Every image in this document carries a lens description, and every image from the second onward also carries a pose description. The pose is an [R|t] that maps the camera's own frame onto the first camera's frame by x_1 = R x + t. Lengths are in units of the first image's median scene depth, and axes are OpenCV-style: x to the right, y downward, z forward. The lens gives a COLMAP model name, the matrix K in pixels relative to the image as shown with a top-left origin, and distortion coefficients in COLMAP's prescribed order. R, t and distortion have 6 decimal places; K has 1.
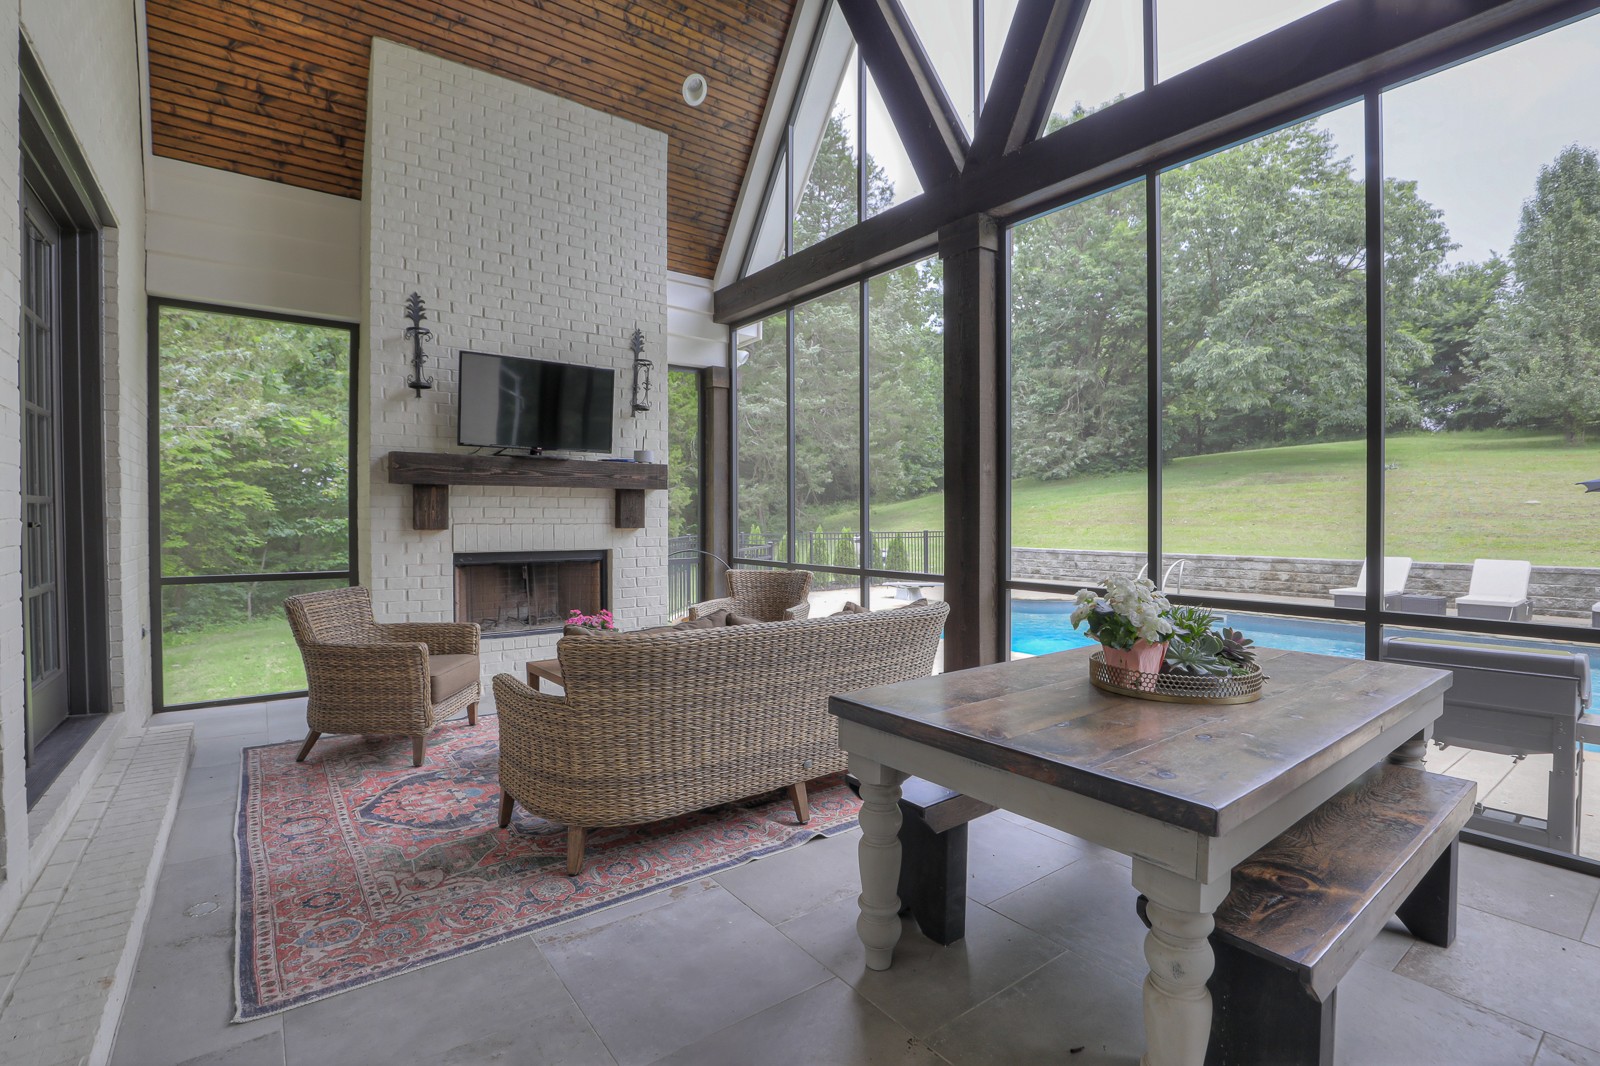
lens RADIAL K [[729.4, 0, 824.5], [0, 729.4, 533.7], [0, 0, 1]] dist [-0.024862, 0.000669]
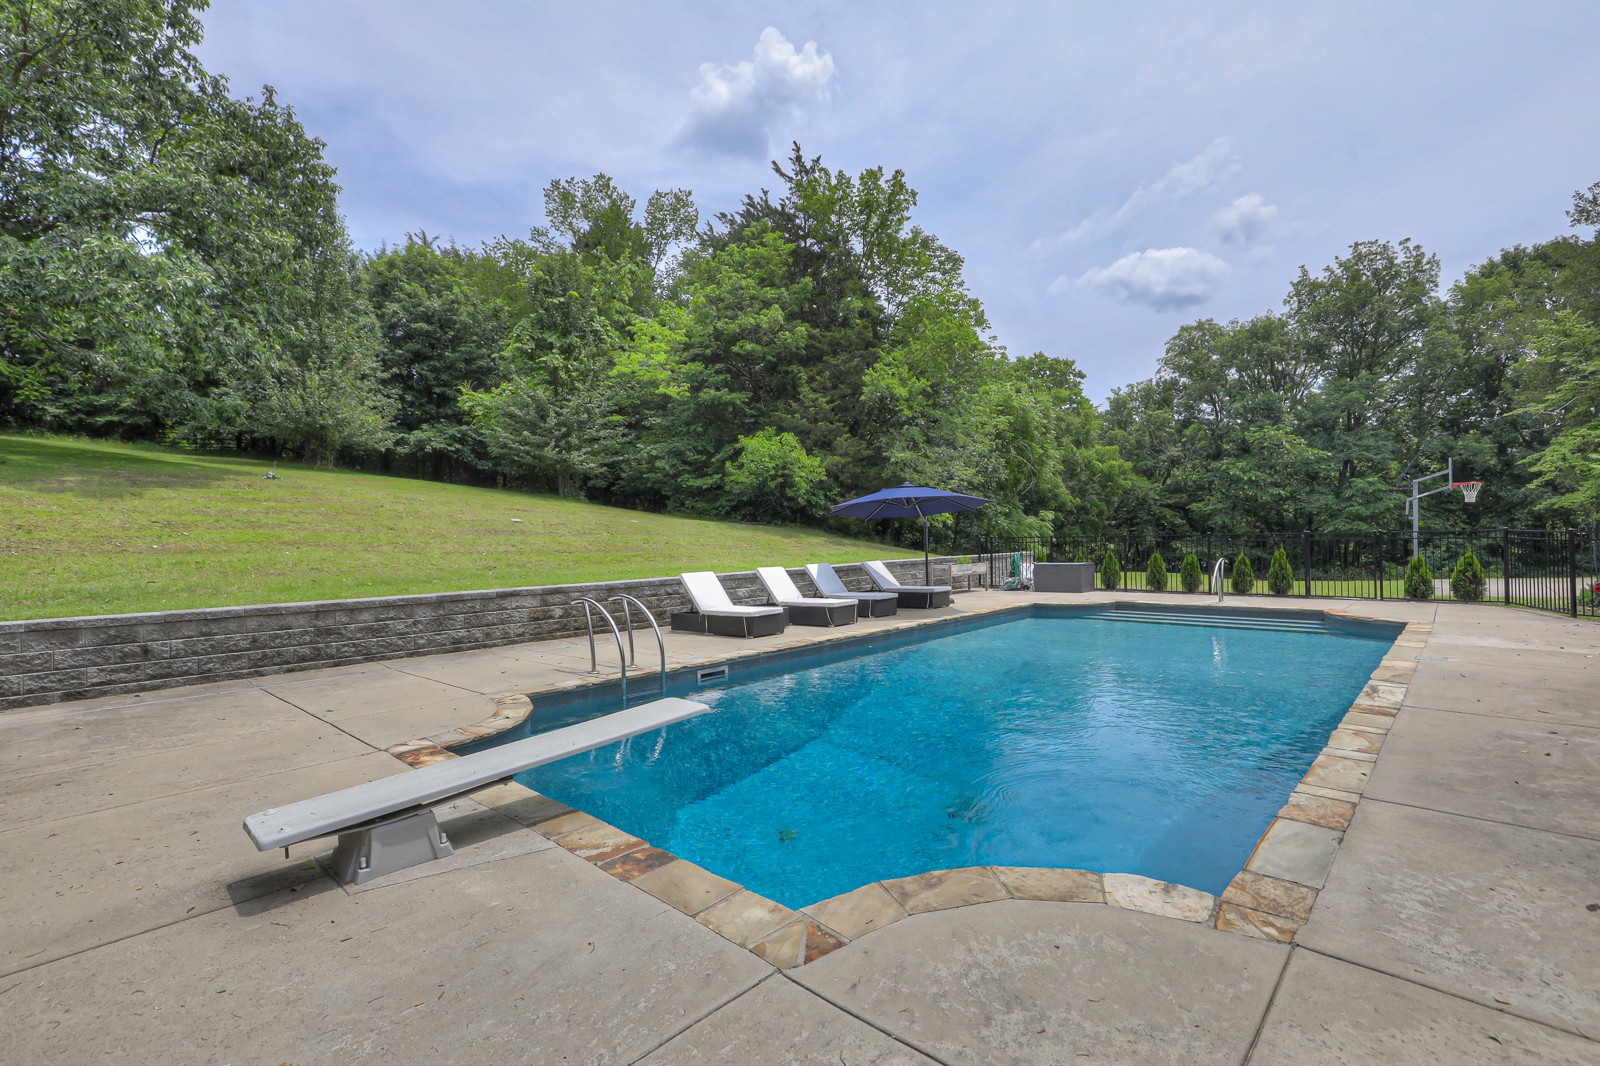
lens RADIAL K [[735.2, 0, 800.0], [0, 735.2, 533.0], [0, 0, 1]] dist [-0.042711, 0.009718]
pose [[-0.147601, 0.004338, 0.989037, -0.132001], [0.037990, 0.999277, 0.001287, -0.012229], [-0.988317, 0.037764, -0.147660, 0.828428]]
